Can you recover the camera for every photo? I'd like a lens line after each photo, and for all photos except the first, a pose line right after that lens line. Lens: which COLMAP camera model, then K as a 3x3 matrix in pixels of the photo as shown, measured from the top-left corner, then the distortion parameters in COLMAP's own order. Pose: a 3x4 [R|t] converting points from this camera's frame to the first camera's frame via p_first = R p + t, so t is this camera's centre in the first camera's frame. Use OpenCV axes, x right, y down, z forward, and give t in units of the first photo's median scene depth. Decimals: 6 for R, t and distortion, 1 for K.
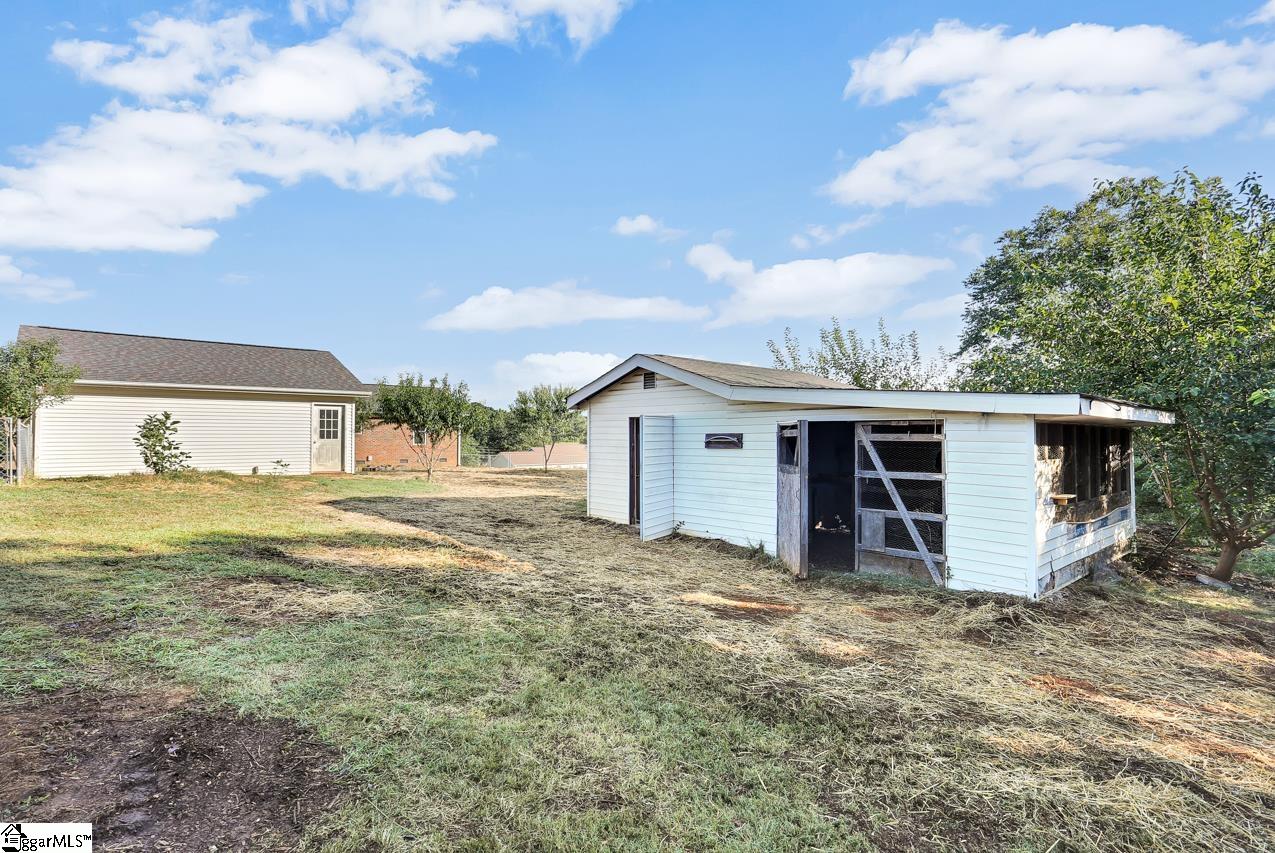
lens RADIAL K [[626.0, 0, 637.0], [0, 626.0, 431.3], [0, 0, 1]] dist [0.000451, 0.000250]
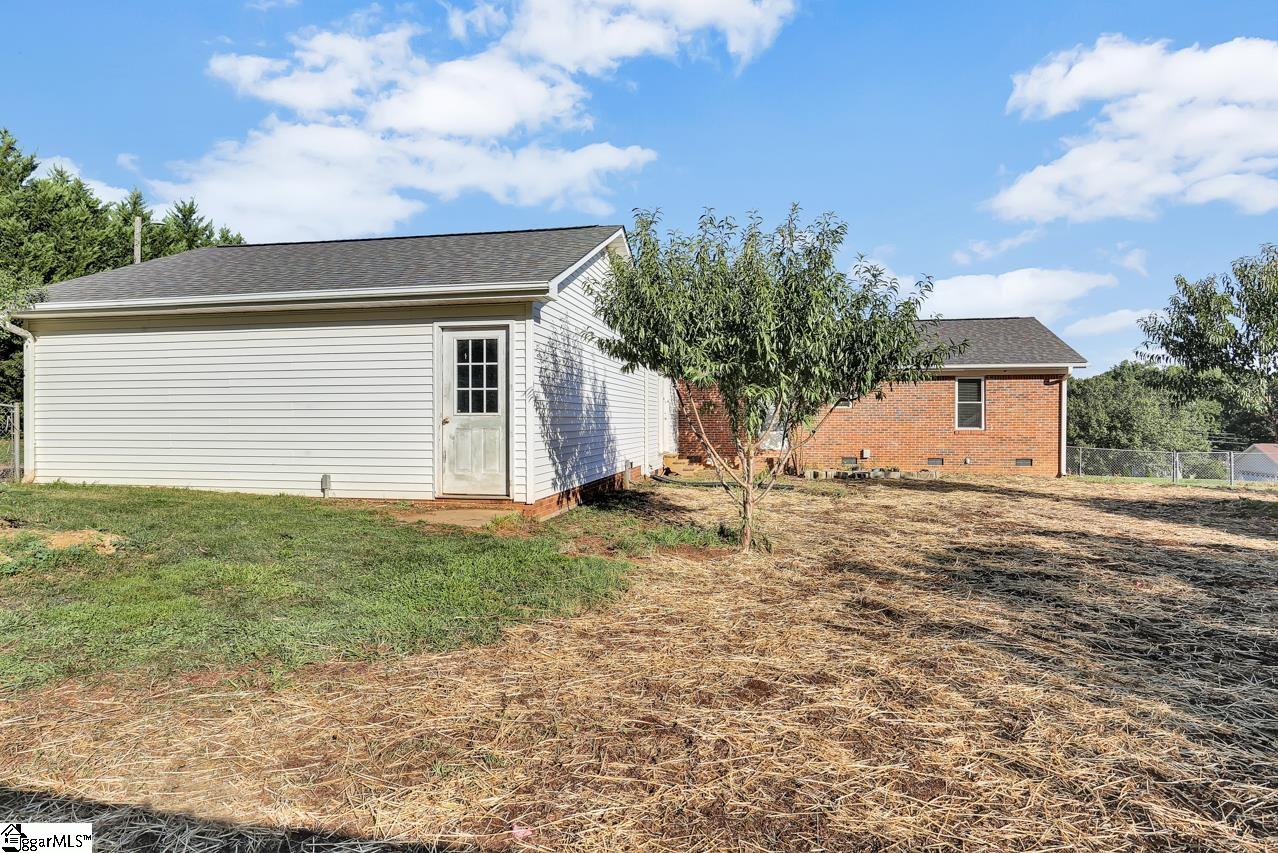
lens RADIAL K [[748.0, 0, 637.2], [0, 748.0, 426.6], [0, 0, 1]] dist [-0.018626, 0.006921]
pose [[0.579443, 0.002664, -0.815008, -0.044905], [0.011332, 0.999872, 0.011325, 0.016879], [0.814934, -0.015798, 0.579338, 0.806226]]
